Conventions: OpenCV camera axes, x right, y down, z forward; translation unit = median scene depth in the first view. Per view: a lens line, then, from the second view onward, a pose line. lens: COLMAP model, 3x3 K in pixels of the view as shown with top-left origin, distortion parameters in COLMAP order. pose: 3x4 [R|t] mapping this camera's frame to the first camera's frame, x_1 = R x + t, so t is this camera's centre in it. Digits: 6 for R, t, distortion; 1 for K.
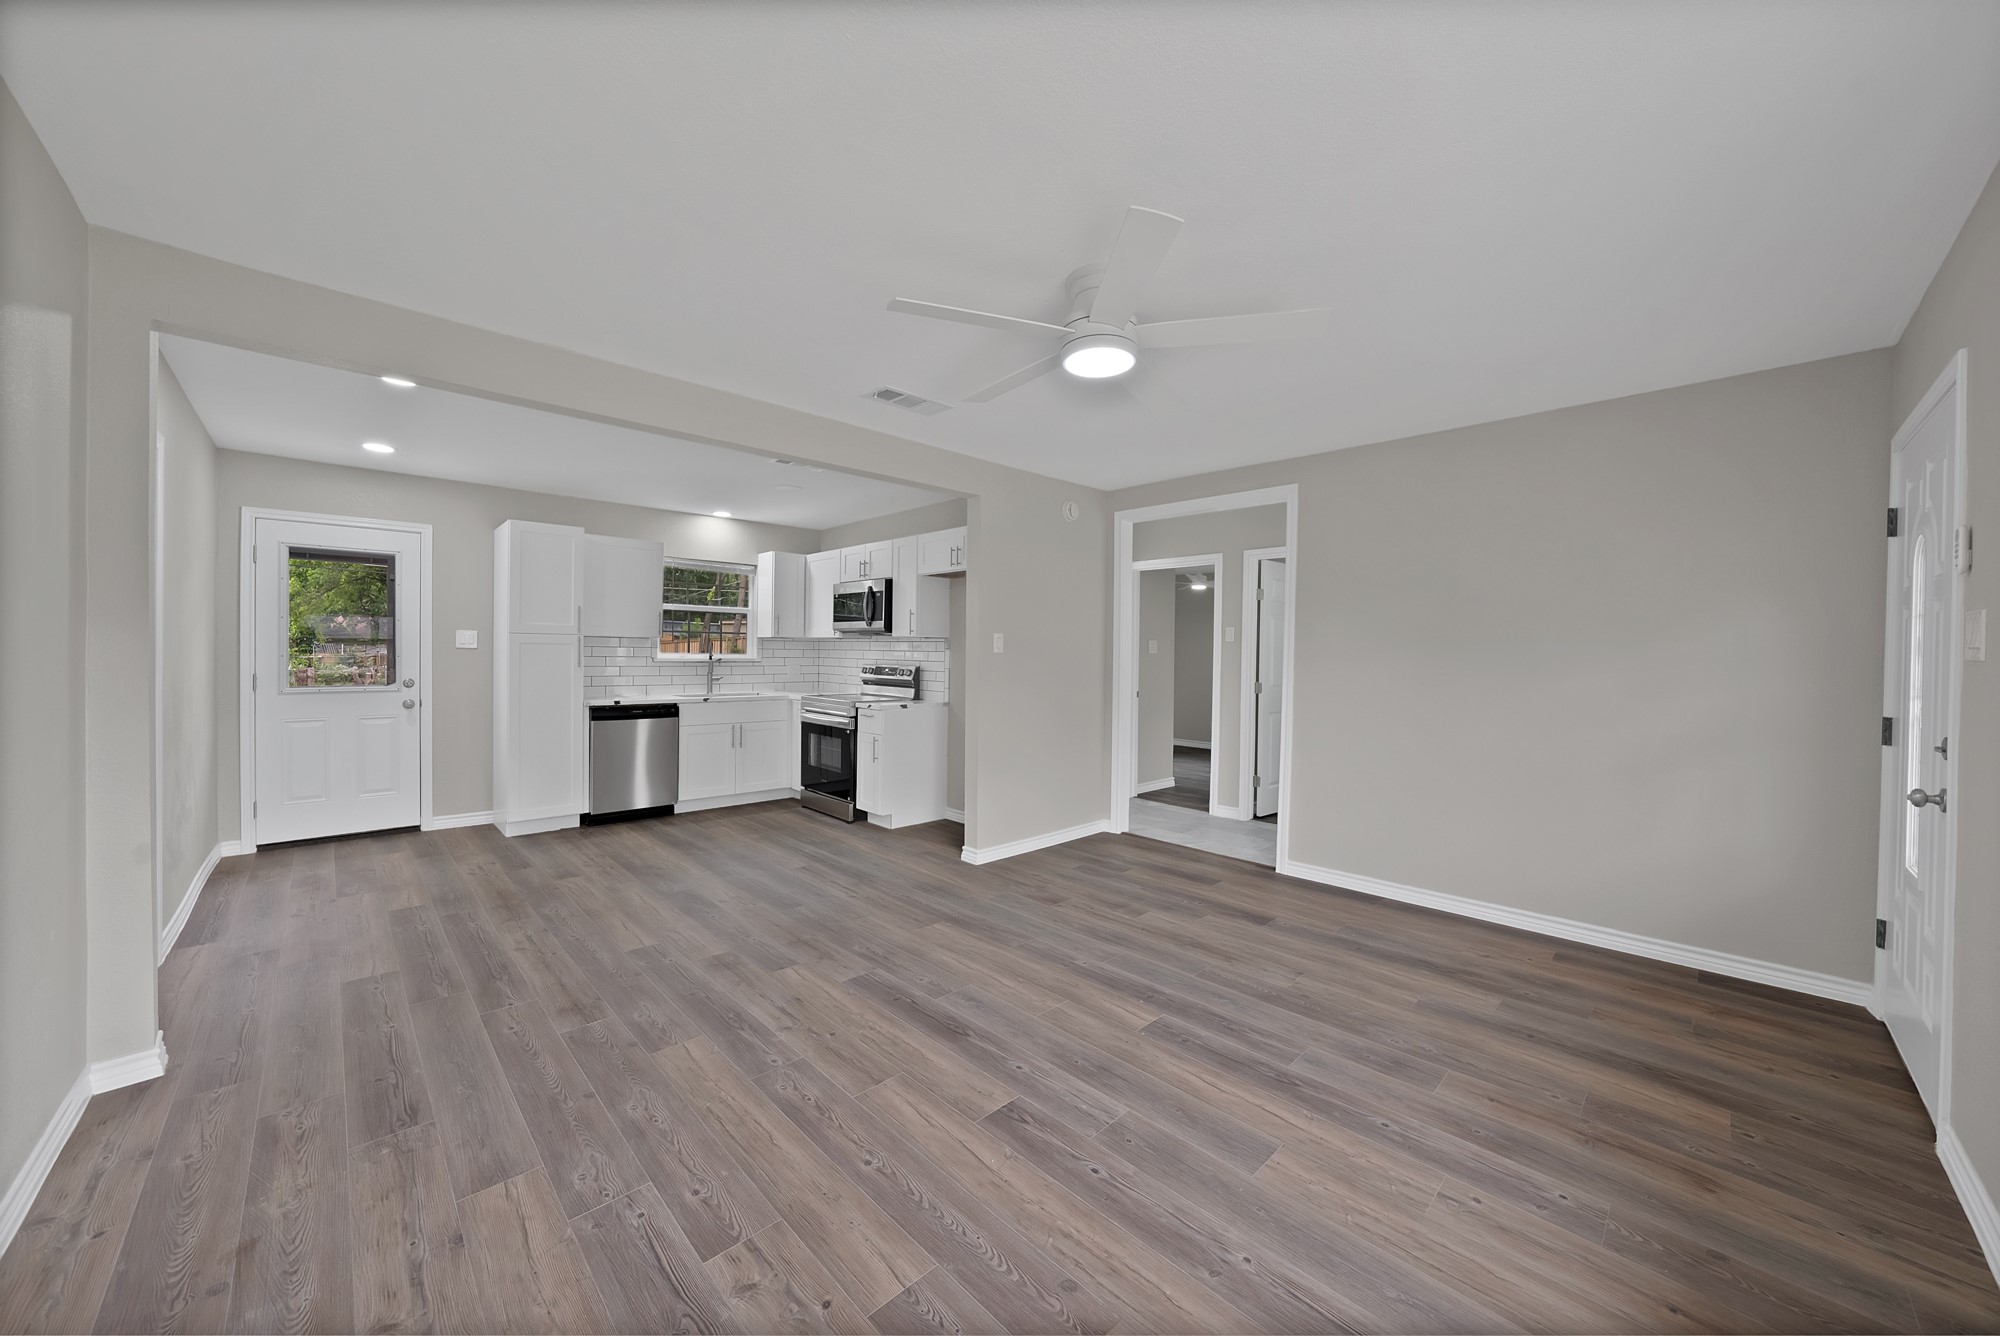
lens RADIAL K [[703.8, 0, 987.9], [0, 703.8, 659.1], [0, 0, 1]] dist [-0.020200, 0.000269]
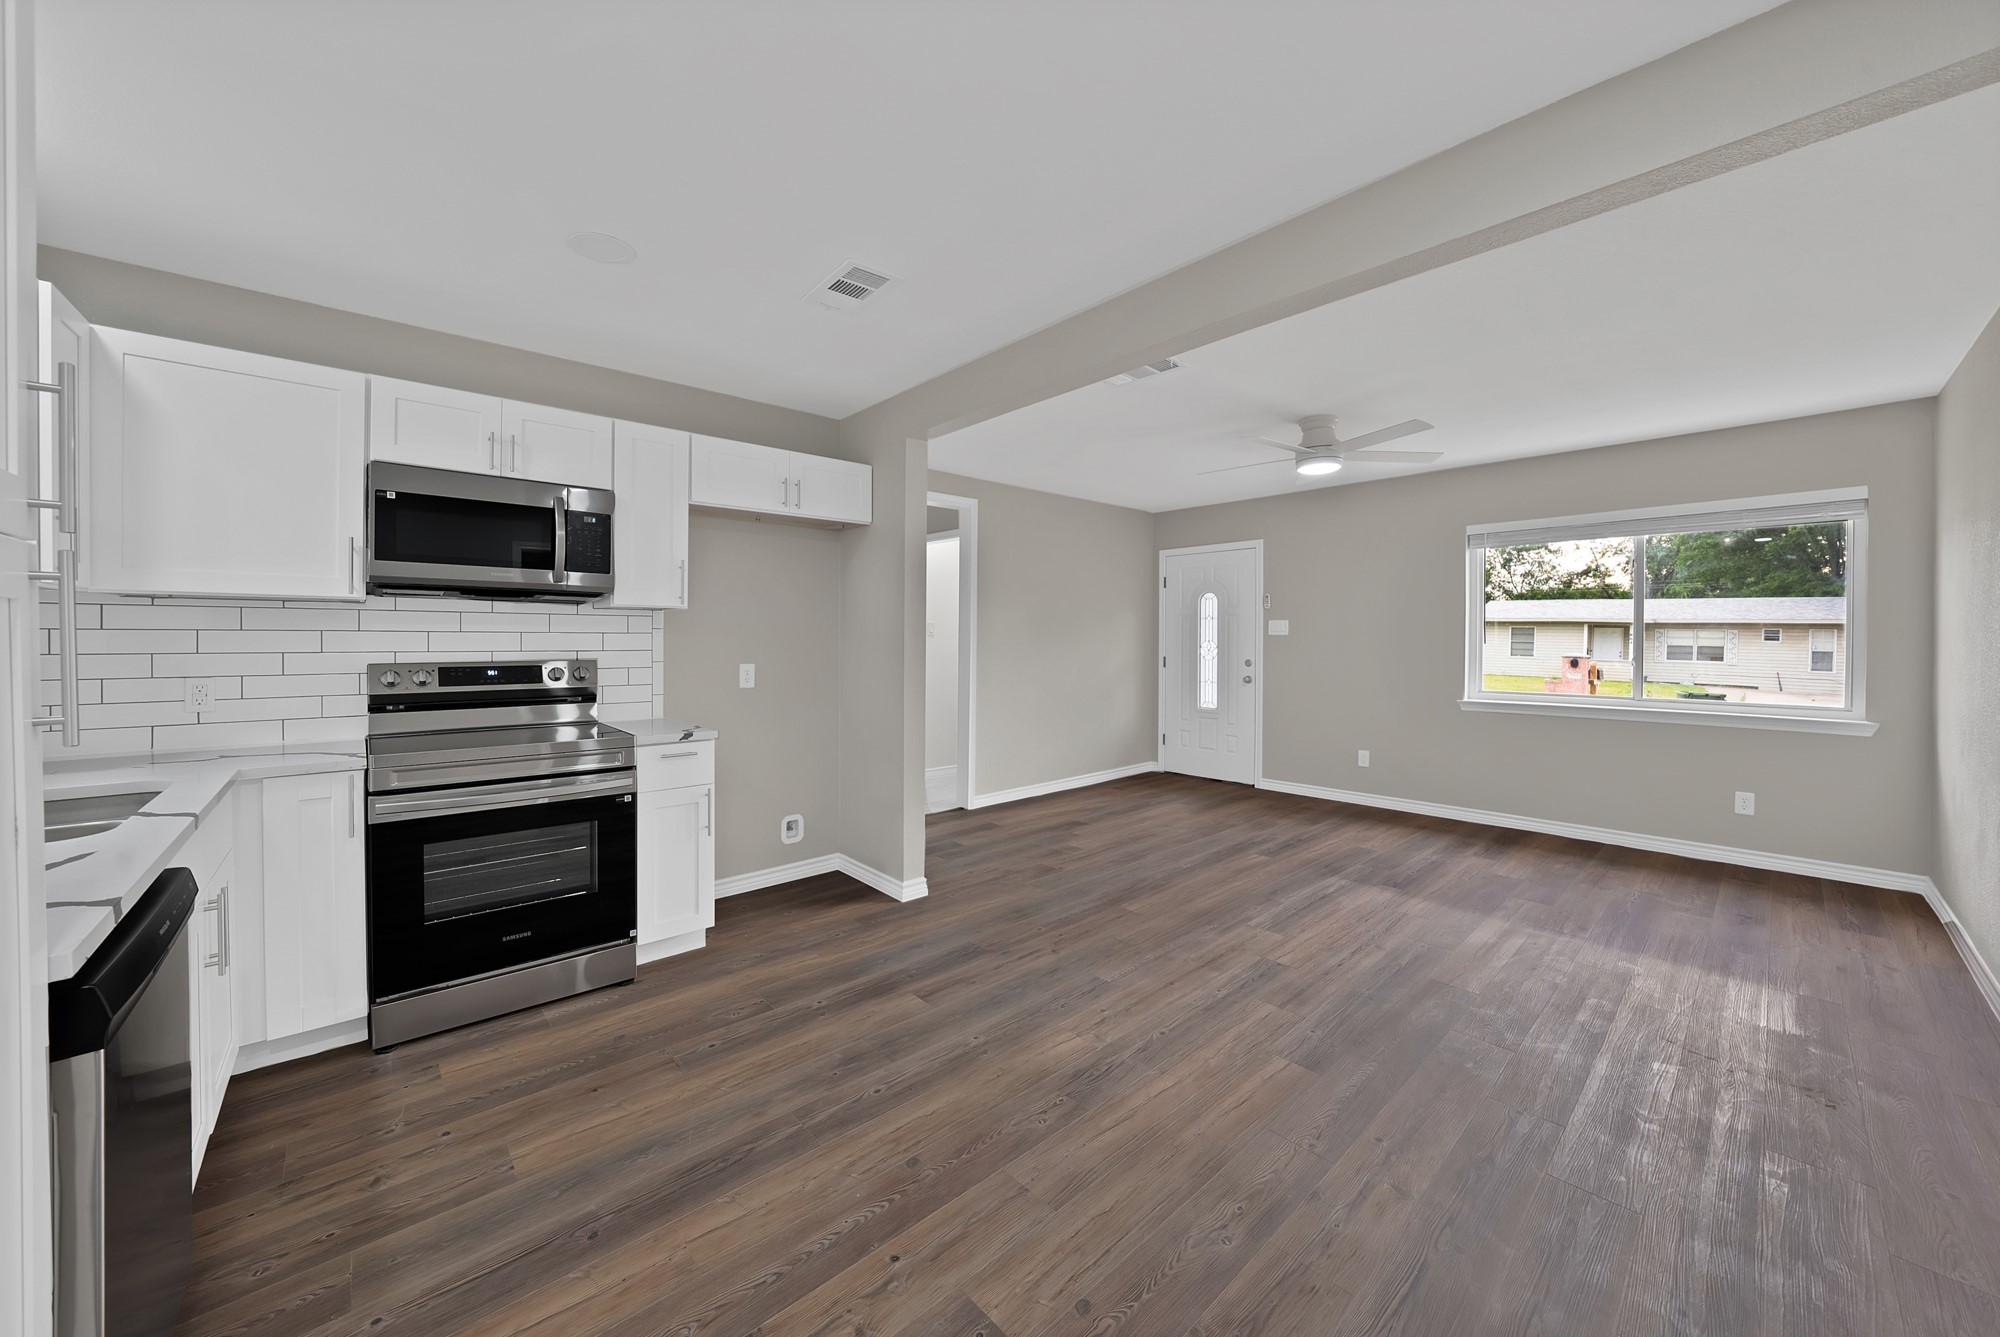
lens RADIAL K [[734.8, 0, 989.1], [0, 734.8, 645.0], [0, 0, 1]] dist [-0.016040, 0.000142]
pose [[0.026218, -0.023108, 0.999389, -0.900195], [0.007034, 0.999712, 0.022931, -0.017063], [-0.999632, 0.006429, 0.026373, 0.948031]]
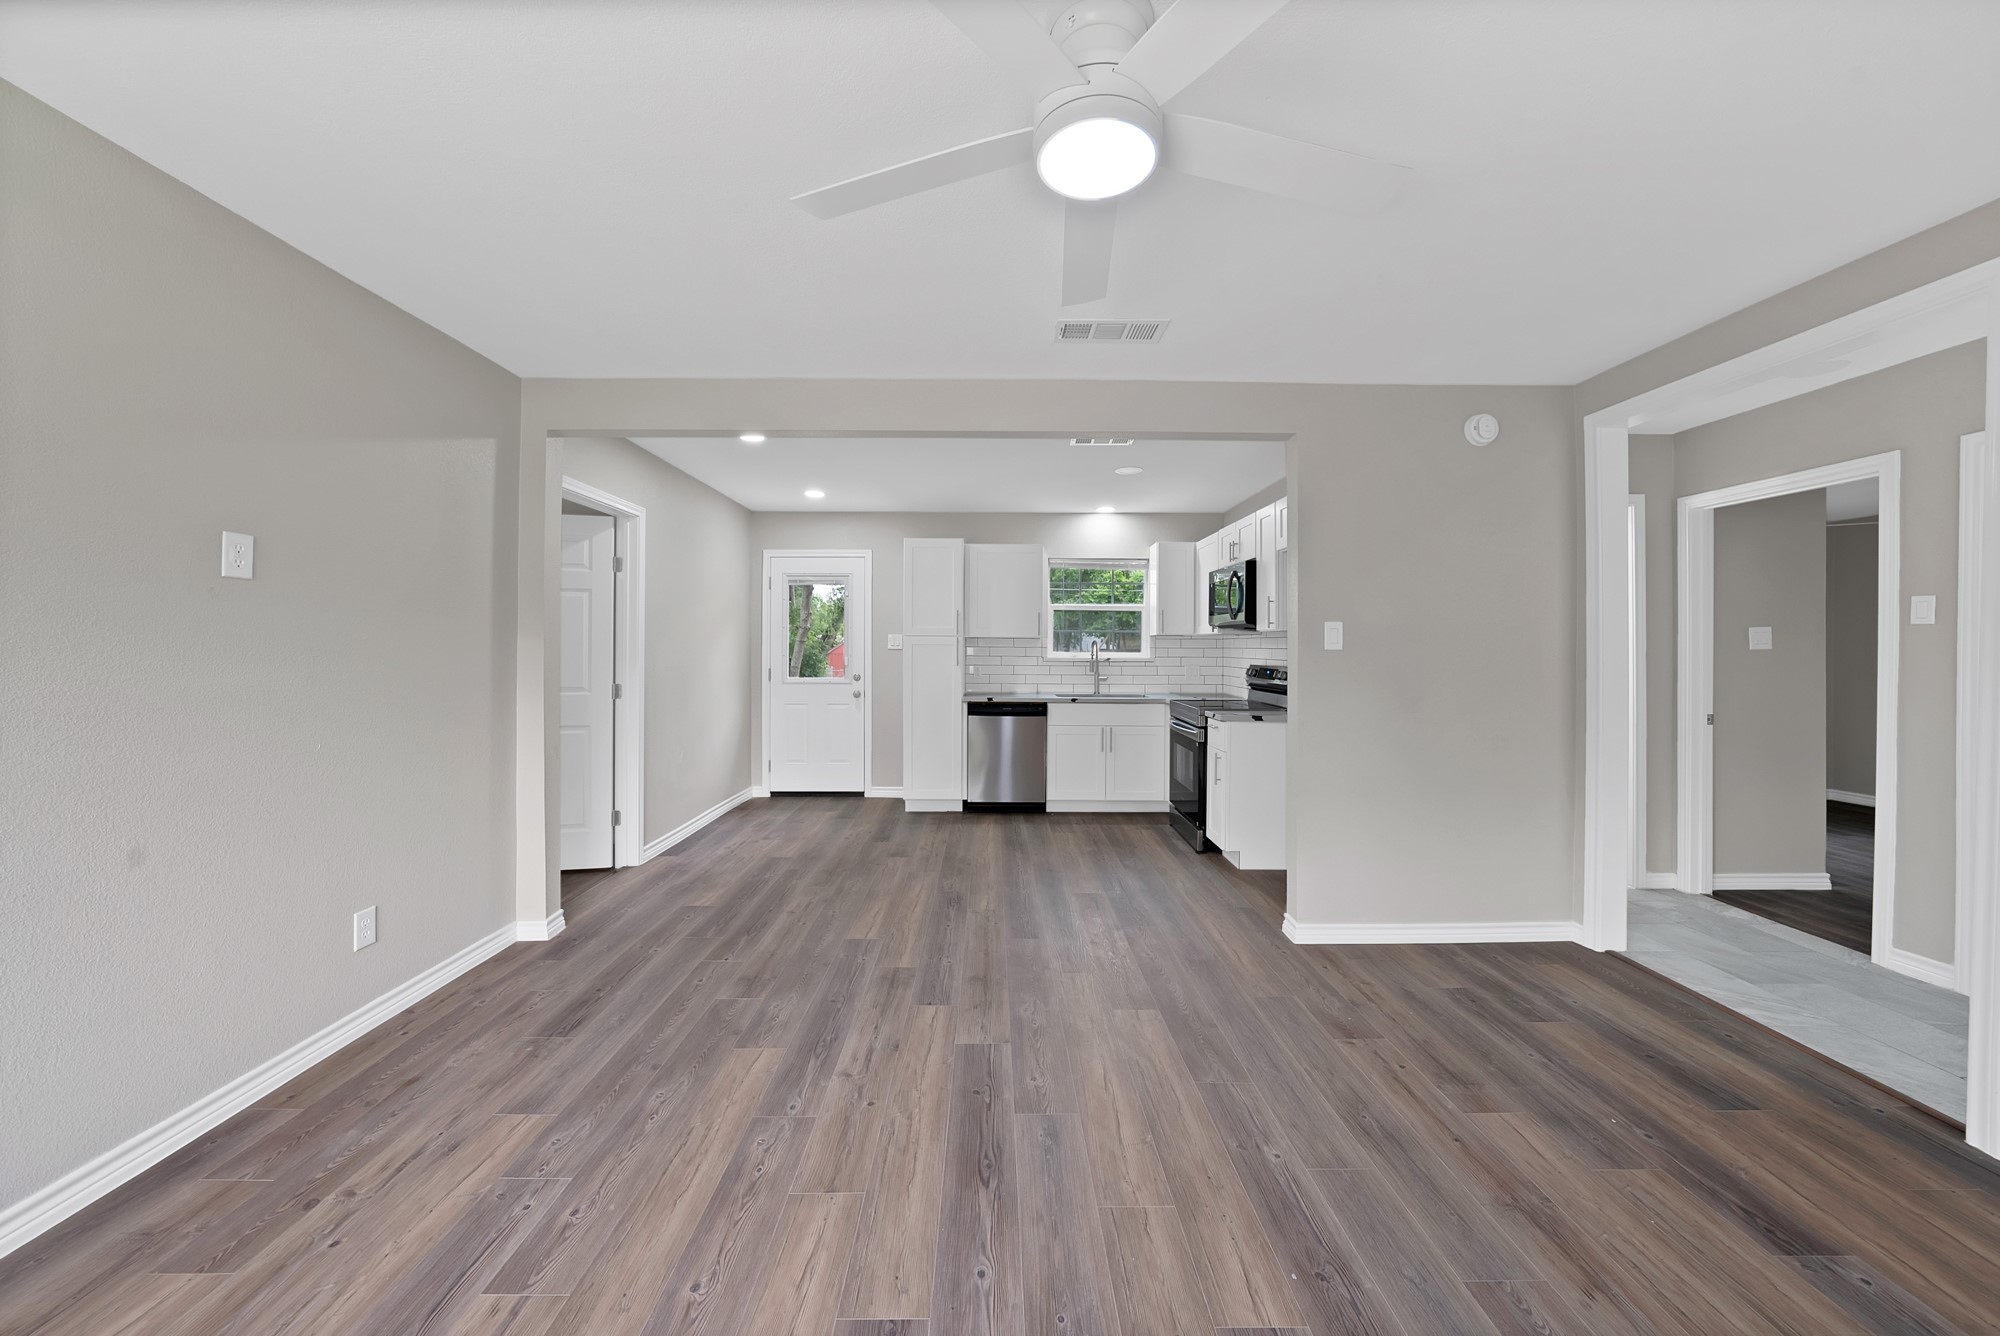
lens RADIAL K [[712.2, 0, 1001.9], [0, 712.2, 645.0], [0, 0, 1]] dist [-0.027021, 0.005424]
pose [[0.735641, -0.012065, -0.677264, 0.269039], [-0.002078, 0.999796, -0.020067, 0.001717], [0.677369, 0.016169, 0.735466, 0.271513]]
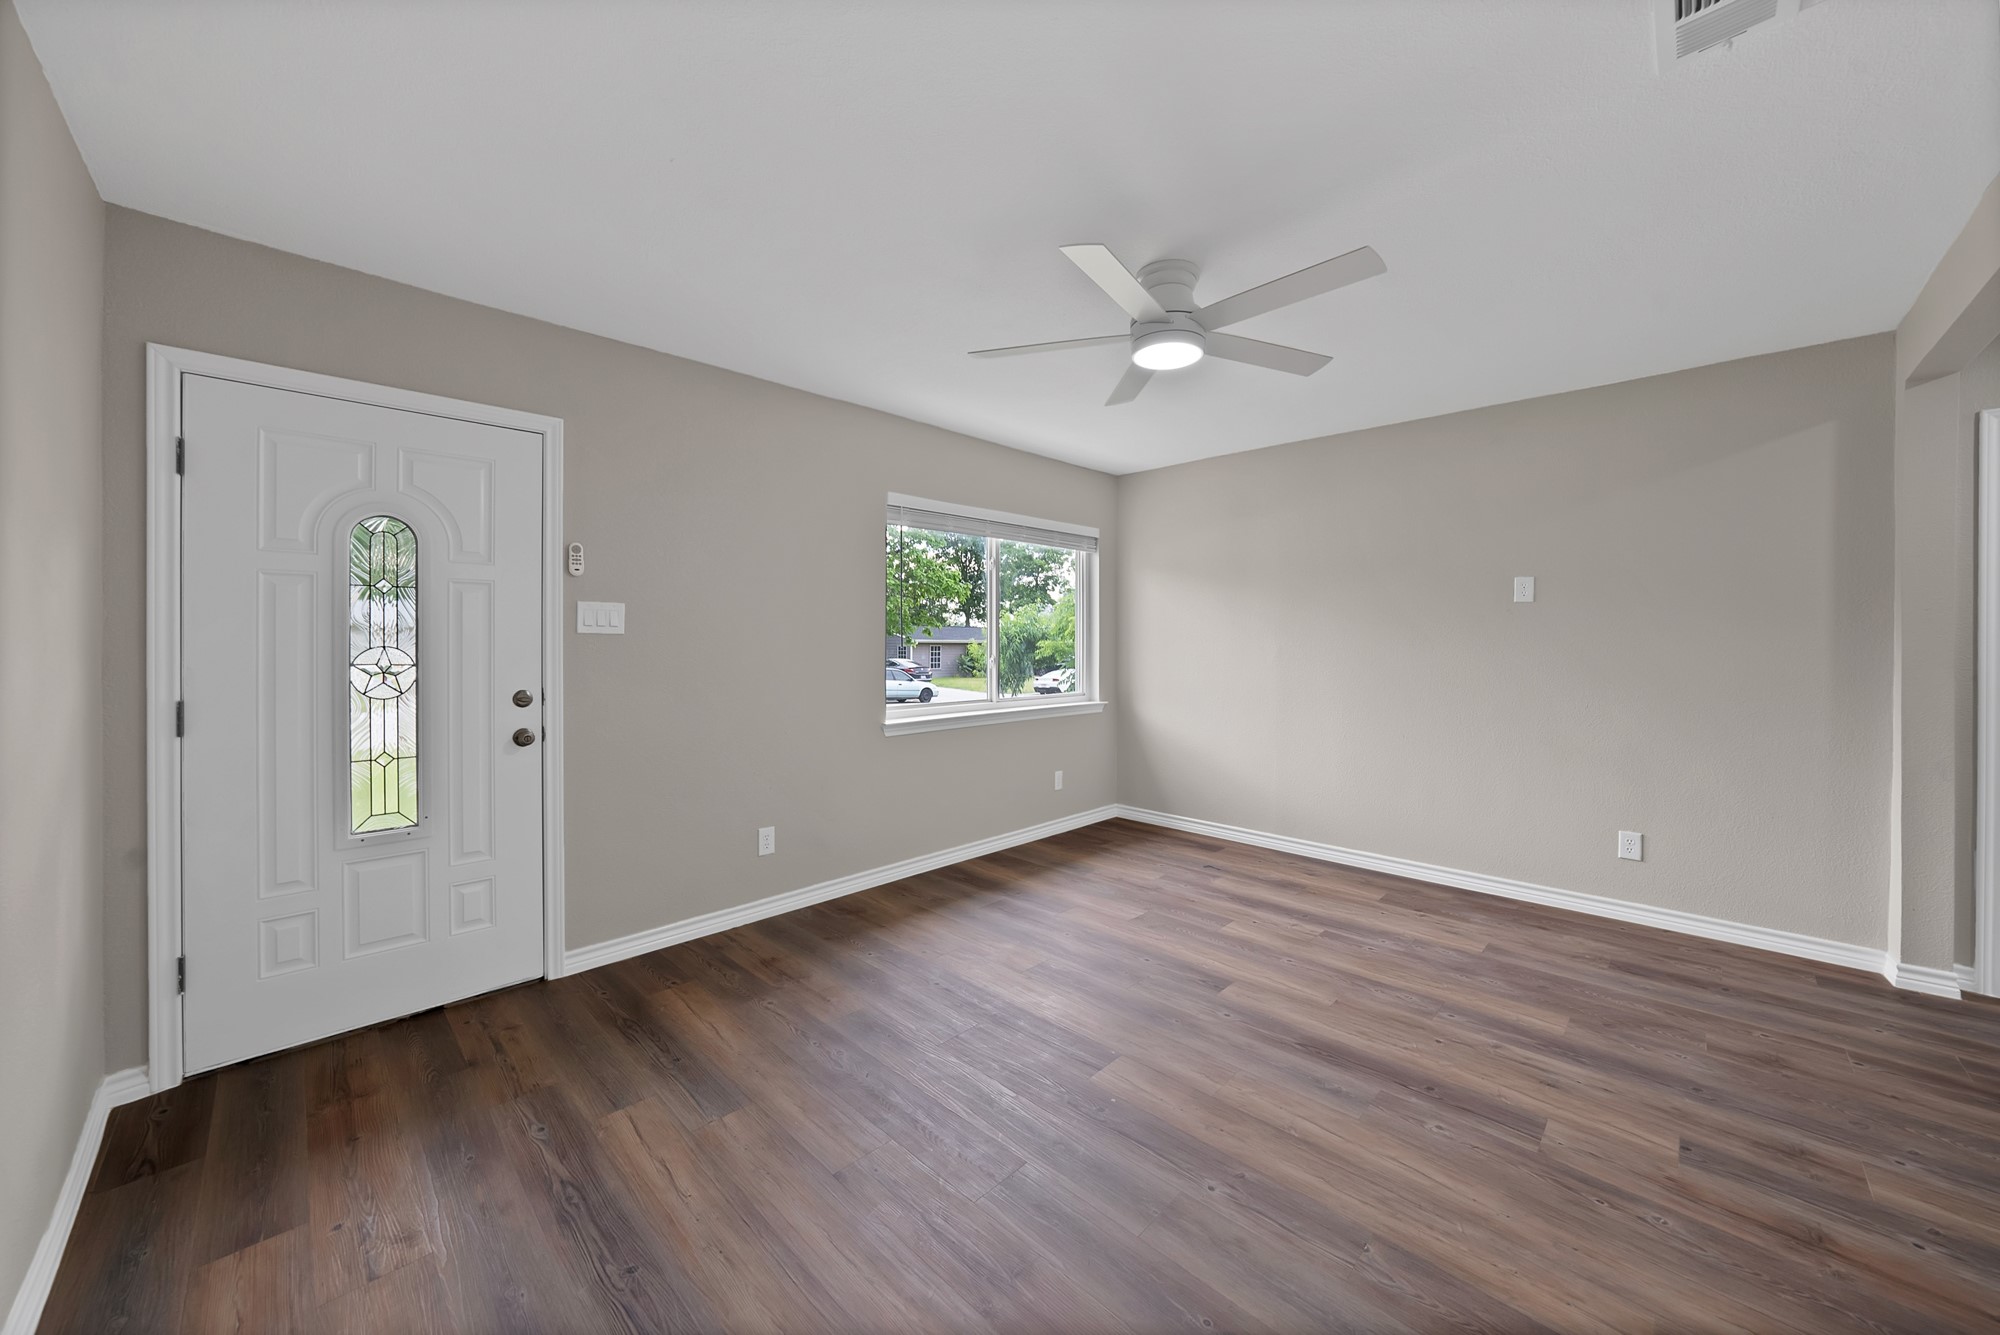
lens RADIAL K [[722.7, 0, 1005.7], [0, 722.7, 643.0], [0, 0, 1]] dist [-0.028501, 0.005707]
pose [[-0.999001, -0.013360, -0.042634, 0.233876], [-0.013791, 0.999856, 0.009848, -0.002290], [0.042496, 0.010426, -0.999042, 1.099535]]
